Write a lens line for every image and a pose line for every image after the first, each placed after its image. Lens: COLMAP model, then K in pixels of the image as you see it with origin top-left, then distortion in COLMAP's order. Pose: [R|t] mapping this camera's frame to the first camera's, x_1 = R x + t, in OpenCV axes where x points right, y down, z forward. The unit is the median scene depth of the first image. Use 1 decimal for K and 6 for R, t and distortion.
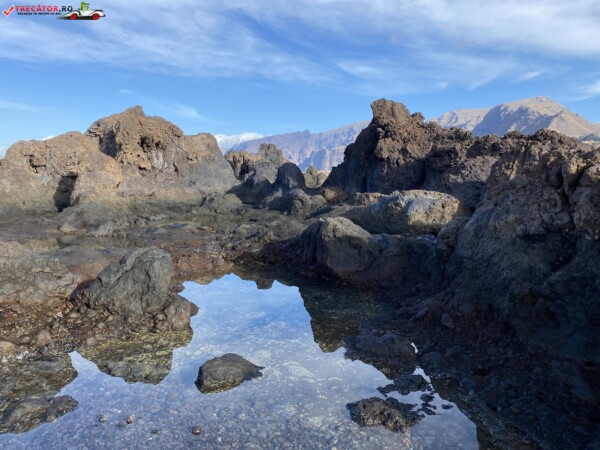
lens RADIAL K [[458.3, 0, 297.7], [0, 458.3, 223.2], [0, 0, 1]] dist [0.062876, -0.090582]
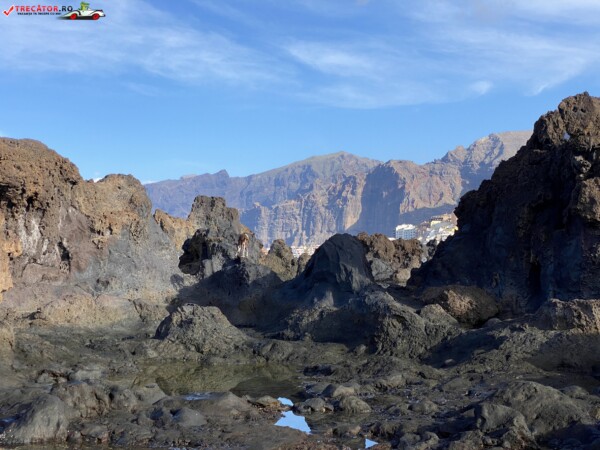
lens RADIAL K [[899.3, 0, 314.0], [0, 899.3, 225.1], [0, 0, 1]] dist [0.158288, -0.308348]
pose [[0.993685, -0.018068, 0.110738, -0.128454], [0.033369, 0.989881, -0.137923, -0.016439], [-0.107126, 0.140748, 0.984233, 0.105688]]
